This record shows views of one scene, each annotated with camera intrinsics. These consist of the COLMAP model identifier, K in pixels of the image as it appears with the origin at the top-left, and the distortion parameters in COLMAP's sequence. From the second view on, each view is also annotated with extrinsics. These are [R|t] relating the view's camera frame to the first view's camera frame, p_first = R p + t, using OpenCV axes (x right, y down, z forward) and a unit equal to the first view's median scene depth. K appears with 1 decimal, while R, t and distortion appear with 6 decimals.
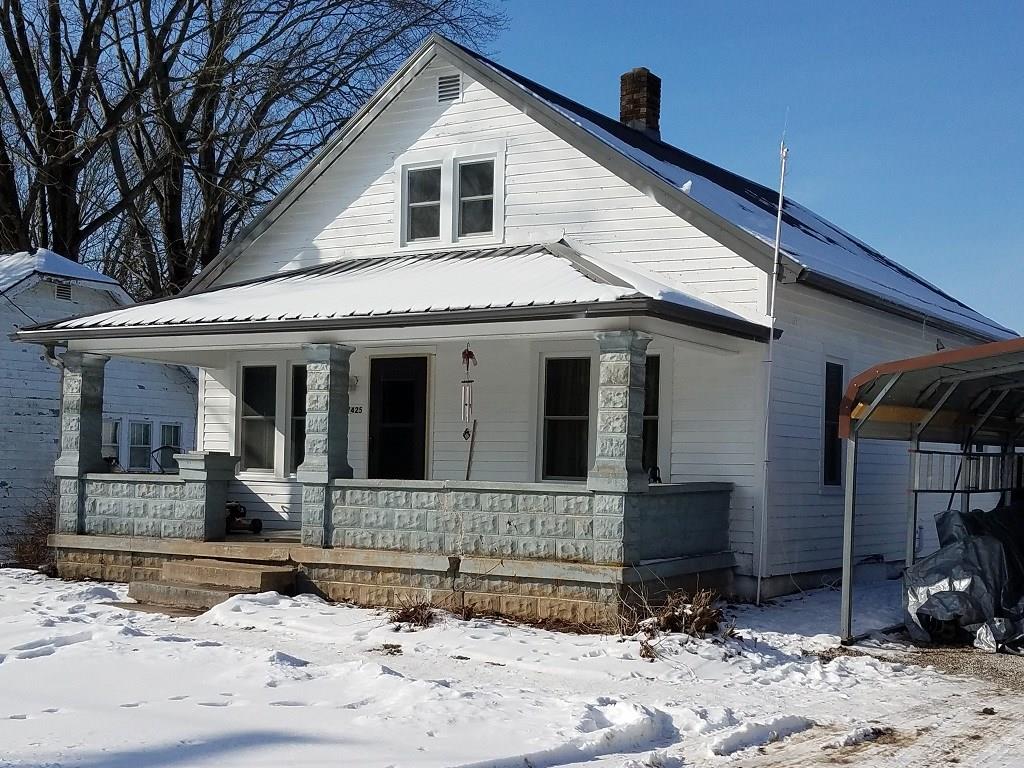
lens RADIAL K [[864.4, 0, 513.2], [0, 864.4, 452.1], [0, 0, 1]] dist [0.085028, -0.003307]
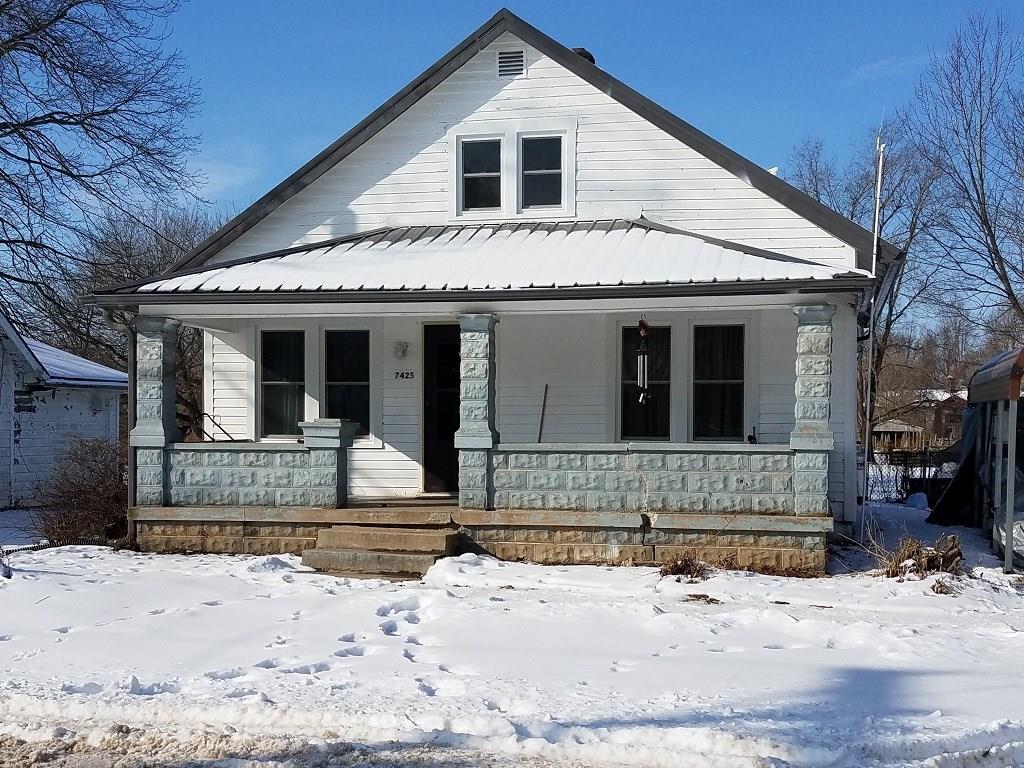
lens RADIAL K [[841.8, 0, 511.8], [0, 841.8, 428.3], [0, 0, 1]] dist [0.127011, -0.166101]
pose [[0.977485, -0.017721, 0.210260, -0.320193], [0.013607, 0.999687, 0.020997, -0.006971], [-0.210566, -0.017664, 0.977420, 0.005758]]
